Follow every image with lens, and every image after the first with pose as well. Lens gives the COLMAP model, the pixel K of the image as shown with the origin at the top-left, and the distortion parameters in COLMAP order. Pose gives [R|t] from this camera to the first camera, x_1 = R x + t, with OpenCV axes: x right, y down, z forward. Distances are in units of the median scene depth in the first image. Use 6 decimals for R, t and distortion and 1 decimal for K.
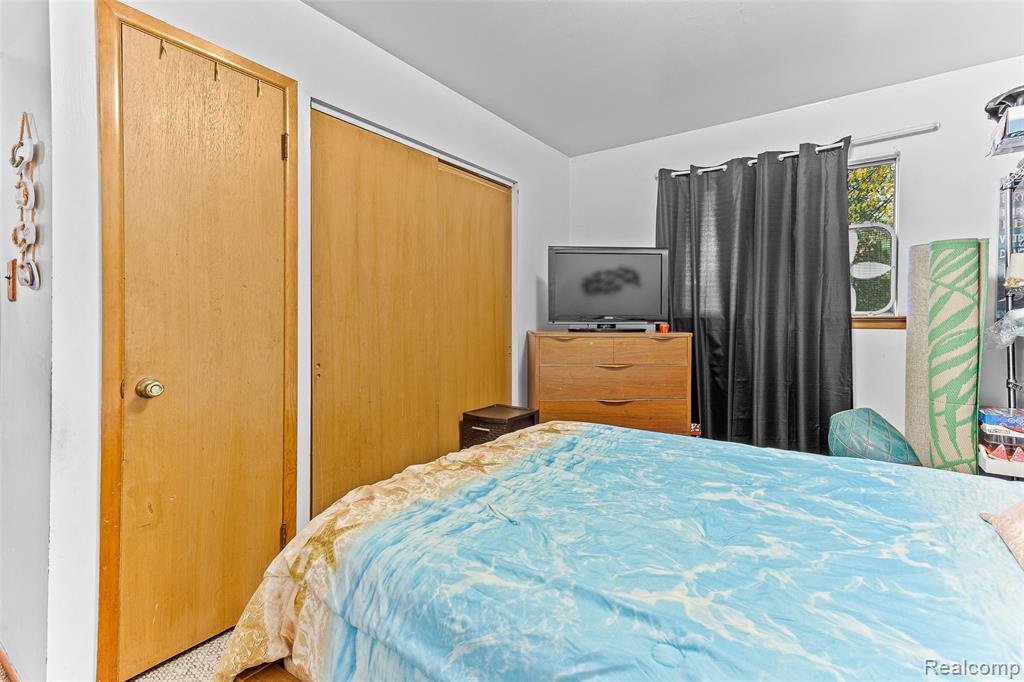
lens RADIAL K [[486.1, 0, 512.0], [0, 486.1, 341.0], [0, 0, 1]] dist [0.026207, 0.000335]
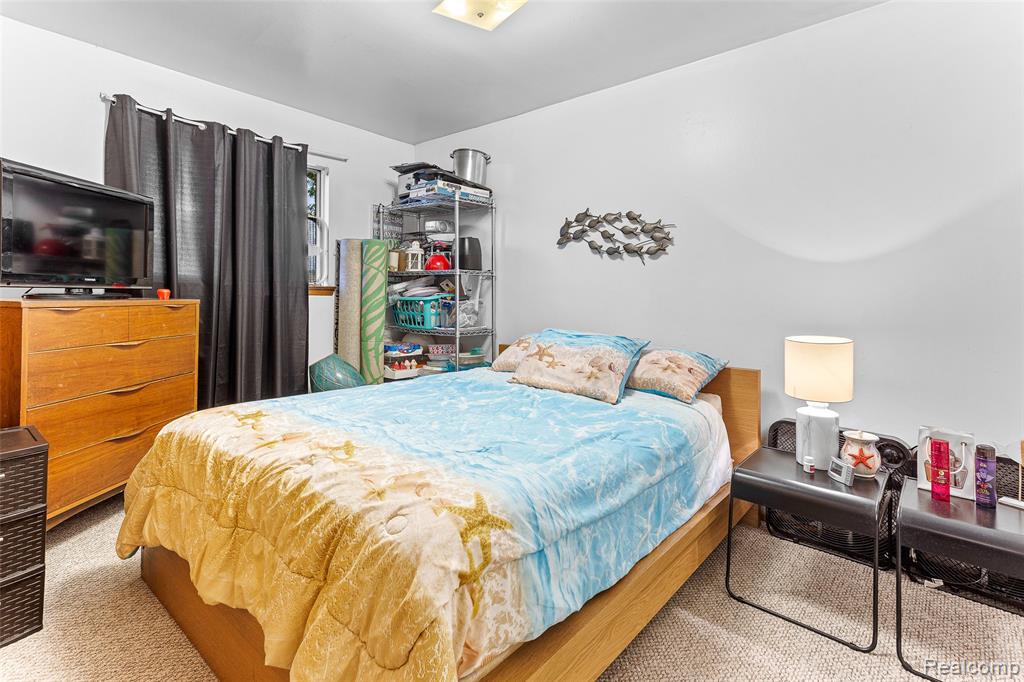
lens RADIAL K [[482.1, 0, 510.1], [0, 482.1, 321.9], [0, 0, 1]] dist [0.026133, 0.001066]
pose [[0.114864, -0.056317, 0.991784, -0.536663], [0.021313, 0.998302, 0.054219, -0.013096], [-0.993153, 0.014910, 0.115869, 0.342308]]
